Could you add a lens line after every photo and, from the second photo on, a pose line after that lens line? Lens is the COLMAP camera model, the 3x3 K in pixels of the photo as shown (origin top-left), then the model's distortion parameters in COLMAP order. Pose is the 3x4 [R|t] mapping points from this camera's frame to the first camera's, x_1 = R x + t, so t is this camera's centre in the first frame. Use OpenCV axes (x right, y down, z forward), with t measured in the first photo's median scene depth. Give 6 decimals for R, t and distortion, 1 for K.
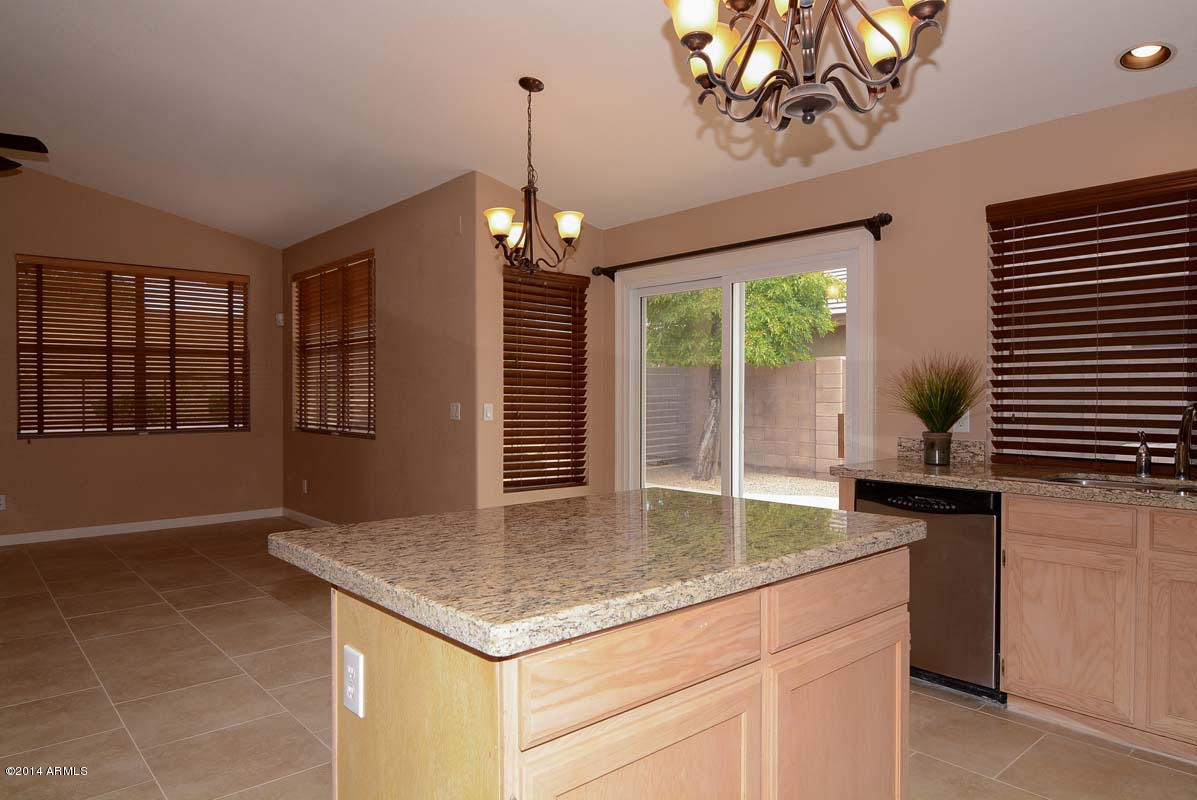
lens RADIAL K [[751.0, 0, 601.3], [0, 751.0, 399.6], [0, 0, 1]] dist [-0.010832, -0.007252]
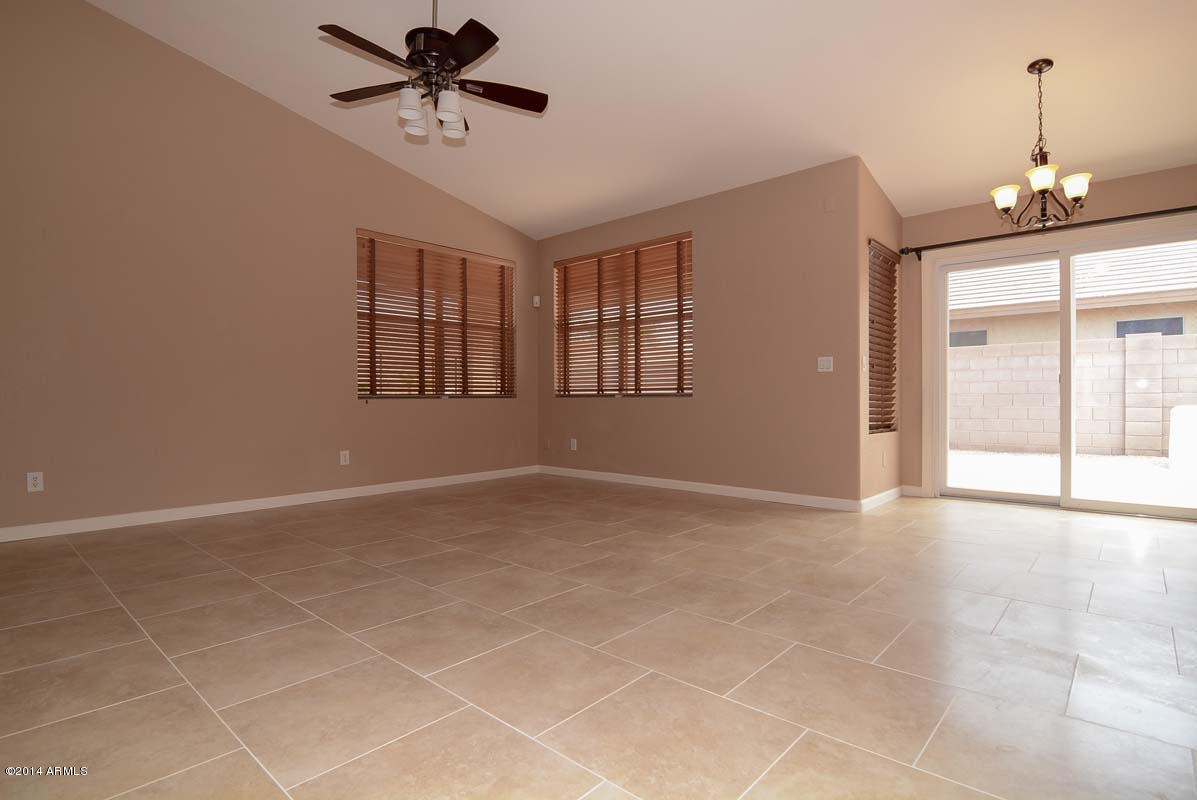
lens RADIAL K [[599.5, 0, 597.0], [0, 599.5, 400.5], [0, 0, 1]] dist [-0.016023, -0.002500]
pose [[0.994524, -0.004971, 0.104389, -0.646397], [0.005596, 0.999968, -0.005701, 0.075420], [-0.104357, 0.006254, 0.994520, 0.120134]]
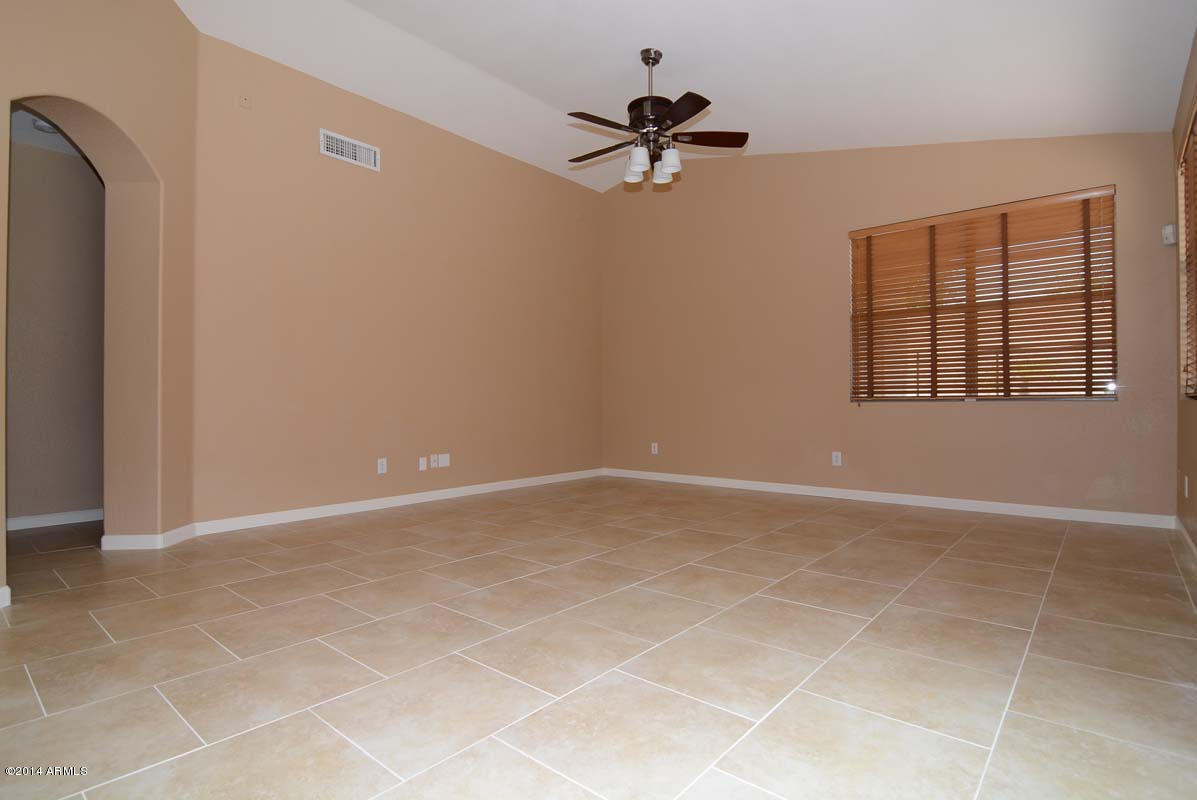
lens RADIAL K [[599.5, 0, 599.0], [0, 599.5, 403.7], [0, 0, 1]] dist [-0.016023, -0.002500]
pose [[0.130403, 0.001351, -0.991460, 0.037792], [-0.004092, 0.999991, 0.000825, 0.068452], [0.991453, 0.003950, 0.130407, 0.636960]]
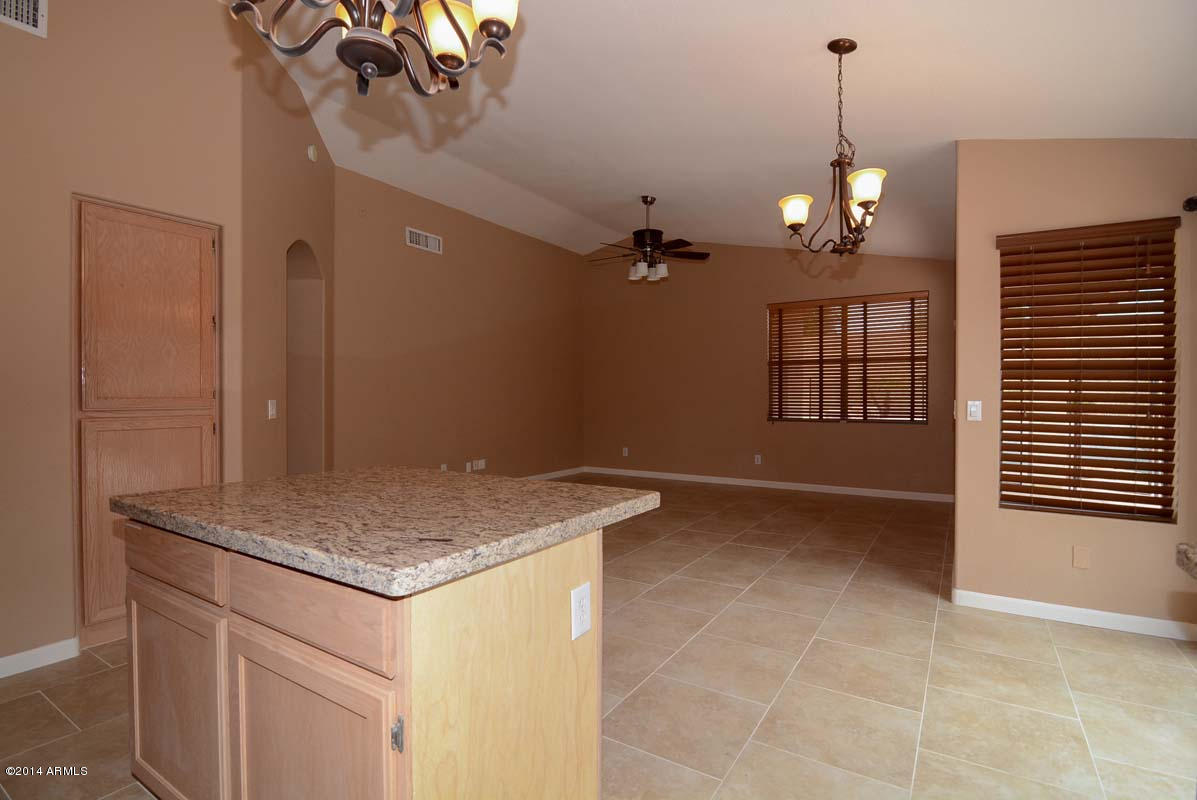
lens RADIAL K [[577.9, 0, 596.7], [0, 577.9, 401.7], [0, 0, 1]] dist [-0.012488, -0.001153]
pose [[0.267044, 0.012149, -0.963608, 0.367052], [-0.007923, 0.999914, 0.010411, 0.002457], [0.963652, 0.004854, 0.267117, 0.392542]]
